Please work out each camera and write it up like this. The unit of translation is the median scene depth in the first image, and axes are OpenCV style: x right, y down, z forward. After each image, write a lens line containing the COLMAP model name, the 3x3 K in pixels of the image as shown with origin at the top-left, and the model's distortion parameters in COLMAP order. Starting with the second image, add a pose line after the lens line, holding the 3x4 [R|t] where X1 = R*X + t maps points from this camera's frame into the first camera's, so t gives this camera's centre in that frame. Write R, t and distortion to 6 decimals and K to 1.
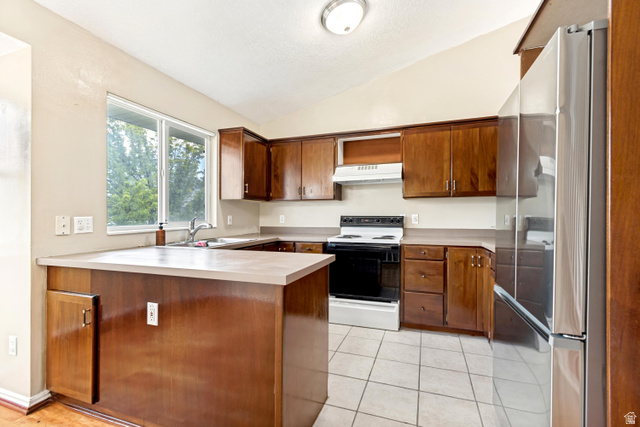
lens RADIAL K [[288.2, 0, 321.7], [0, 288.2, 212.4], [0, 0, 1]] dist [0.001107, 0.000020]
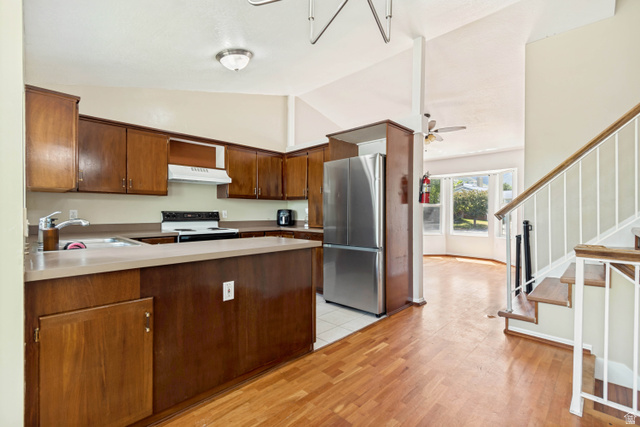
lens RADIAL K [[288.2, 0, 321.7], [0, 288.2, 212.4], [0, 0, 1]] dist [0.001107, 0.000020]
pose [[0.419974, 0.004023, 0.907527, -0.774279], [-0.013234, 0.999911, 0.001692, 0.008445], [-0.907440, -0.012721, 0.419989, 0.073621]]
